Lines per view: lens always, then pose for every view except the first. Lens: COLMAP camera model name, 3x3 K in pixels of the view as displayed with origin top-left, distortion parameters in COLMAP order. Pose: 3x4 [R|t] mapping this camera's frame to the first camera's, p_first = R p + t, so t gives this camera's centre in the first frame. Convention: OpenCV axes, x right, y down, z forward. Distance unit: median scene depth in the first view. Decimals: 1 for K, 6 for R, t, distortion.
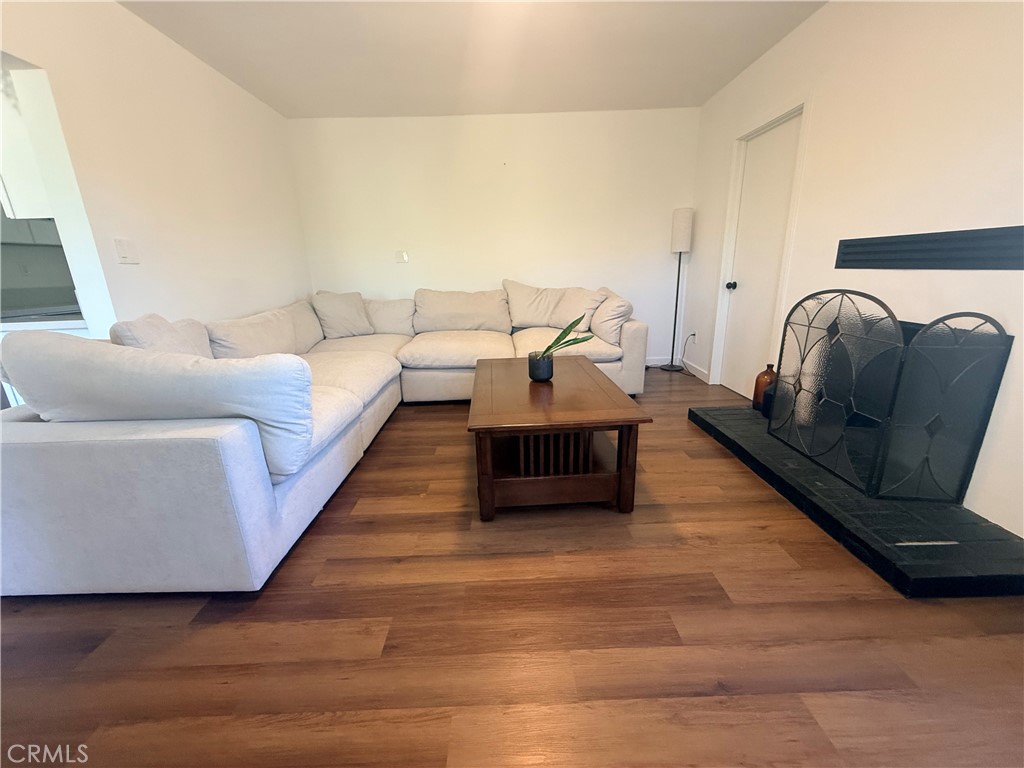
lens RADIAL K [[410.7, 0, 511.7], [0, 410.7, 384.3], [0, 0, 1]] dist [0.000086, -0.000462]
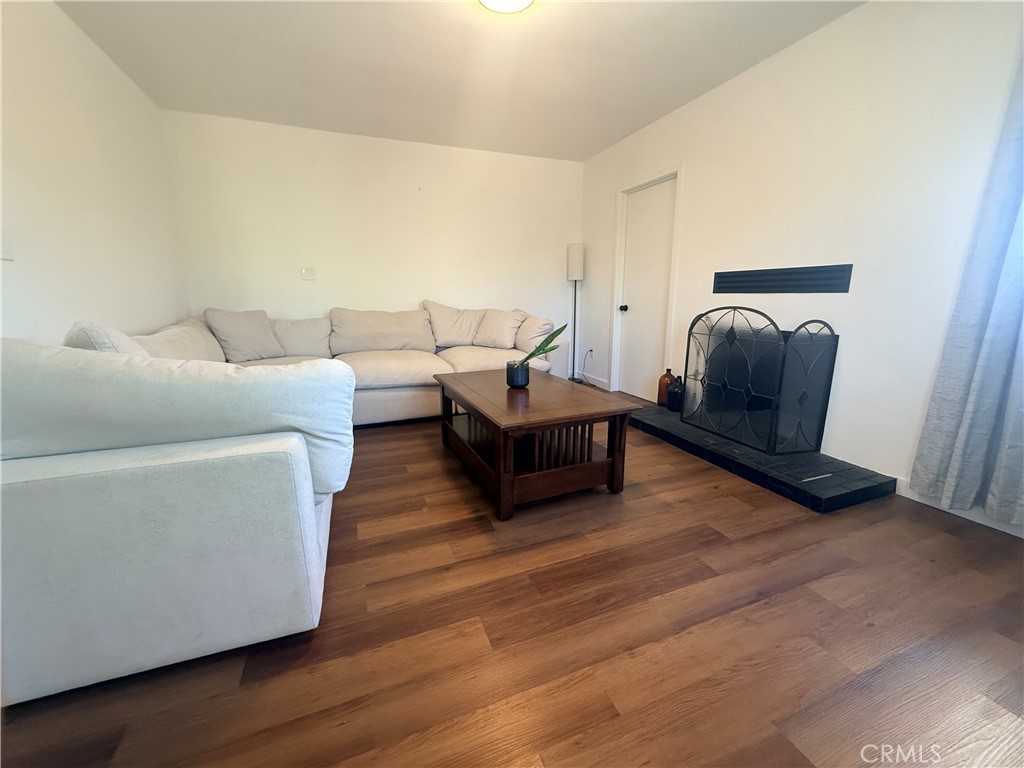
lens RADIAL K [[410.7, 0, 510.1], [0, 410.7, 385.1], [0, 0, 1]] dist [0.000086, -0.000462]
pose [[0.935214, -0.050225, 0.350502, -0.409169], [0.074103, 0.995731, -0.055038, 0.053011], [-0.346242, 0.077445, 0.934943, -0.000247]]
